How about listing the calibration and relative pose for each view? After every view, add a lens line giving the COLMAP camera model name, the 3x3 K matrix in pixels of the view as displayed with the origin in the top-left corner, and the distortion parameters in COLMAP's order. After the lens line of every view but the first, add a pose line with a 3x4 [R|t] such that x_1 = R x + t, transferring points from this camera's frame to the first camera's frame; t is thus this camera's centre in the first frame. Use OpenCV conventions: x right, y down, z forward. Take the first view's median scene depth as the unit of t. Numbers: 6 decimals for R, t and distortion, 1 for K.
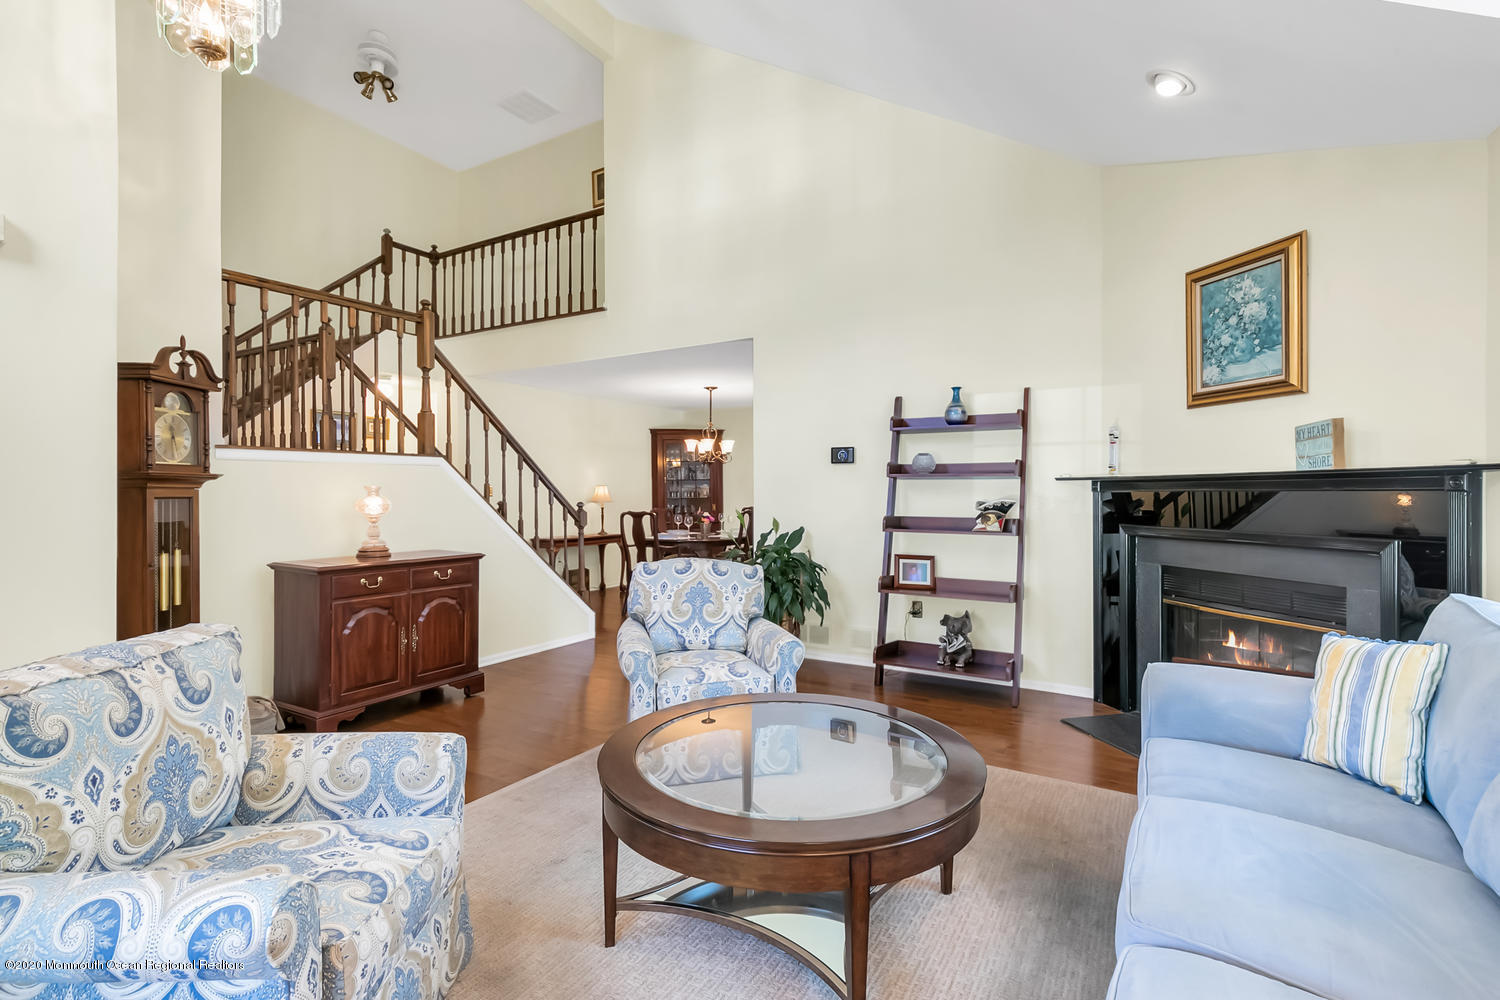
lens RADIAL K [[687.5, 0, 760.9], [0, 687.5, 493.9], [0, 0, 1]] dist [0.000186, -0.000076]
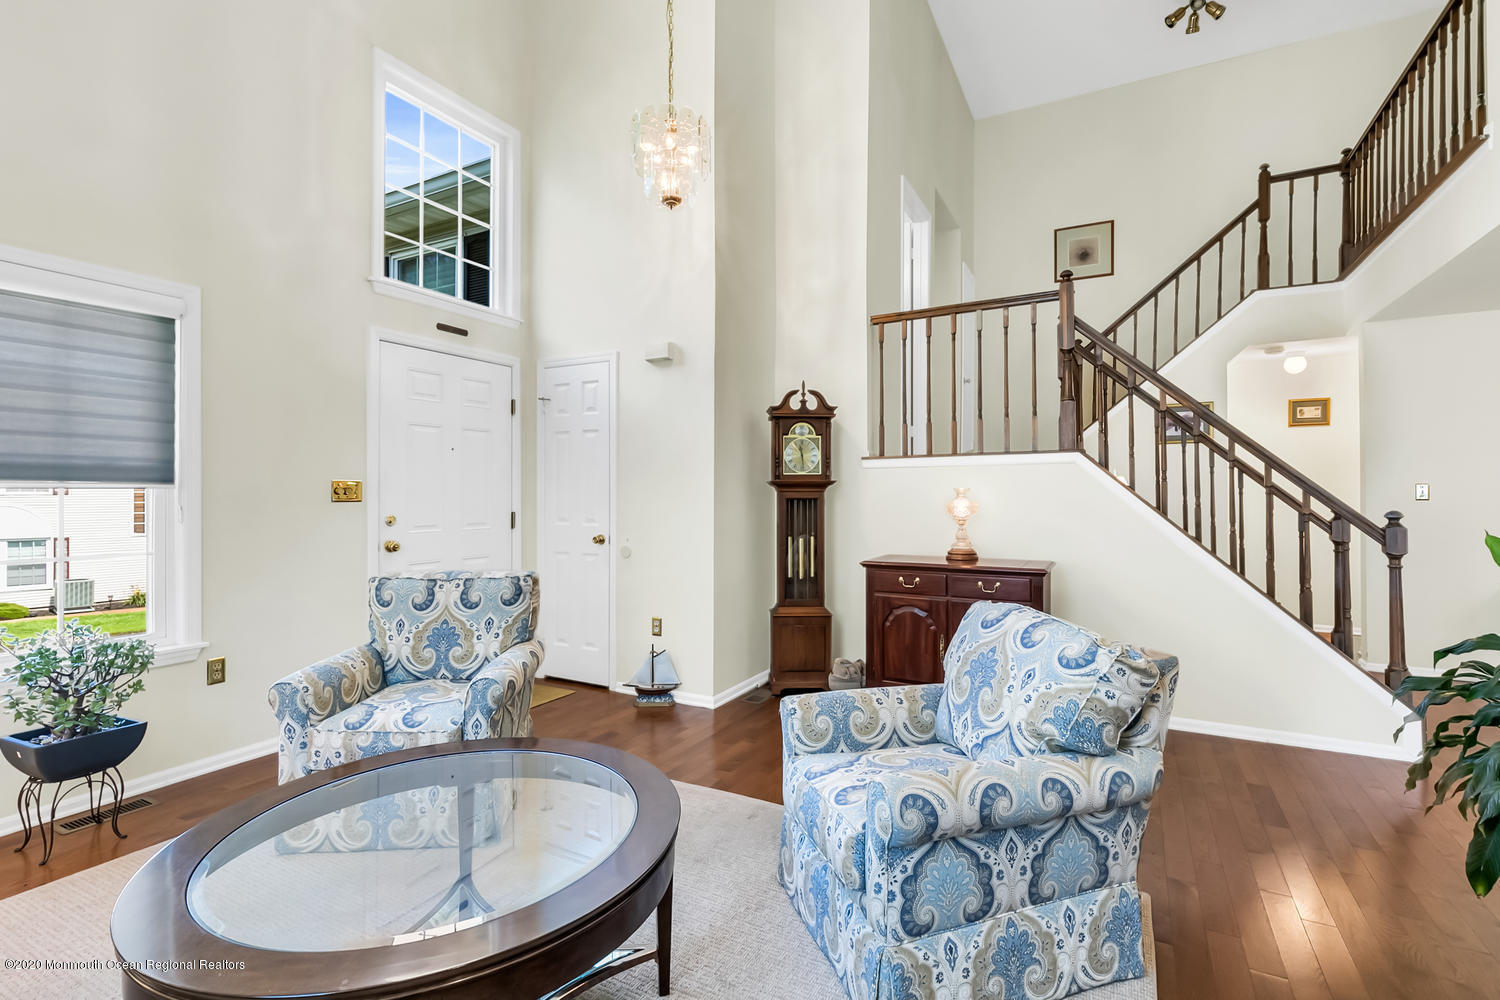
lens RADIAL K [[687.5, 0, 753.7], [0, 687.5, 497.3], [0, 0, 1]] dist [0.000186, -0.000076]
pose [[0.030808, 0.003885, -0.999518, 0.505192], [-0.001175, 0.999992, 0.003851, -0.001785], [0.999525, 0.001056, 0.030813, 0.816966]]
